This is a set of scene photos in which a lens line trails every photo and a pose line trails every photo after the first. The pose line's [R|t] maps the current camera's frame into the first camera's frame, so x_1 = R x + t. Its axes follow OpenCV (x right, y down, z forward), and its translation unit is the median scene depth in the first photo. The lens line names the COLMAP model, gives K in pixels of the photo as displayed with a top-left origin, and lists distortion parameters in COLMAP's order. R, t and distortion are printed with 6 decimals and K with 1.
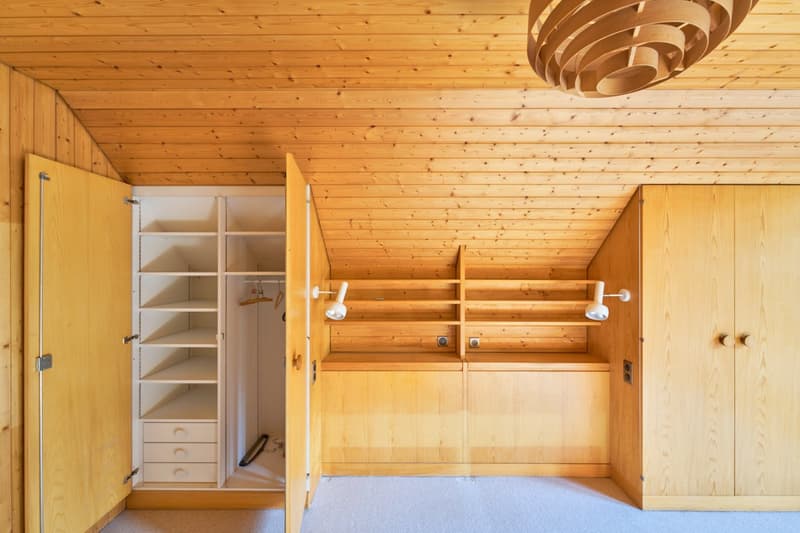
lens RADIAL K [[316.8, 0, 400.0], [0, 316.8, 266.5], [0, 0, 1]] dist [-0.000388, -0.000114]
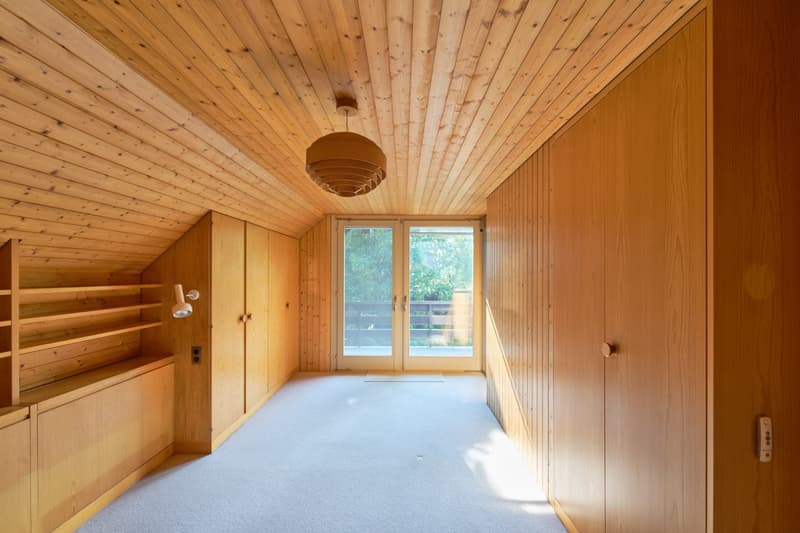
lens RADIAL K [[324.3, 0, 397.9], [0, 324.3, 271.8], [0, 0, 1]] dist [0.000002, 0.000055]
pose [[0.013707, 0.006455, 0.999885, -0.527013], [-0.004304, 0.999970, -0.006396, 0.005214], [-0.999897, -0.004216, 0.013735, 0.172652]]
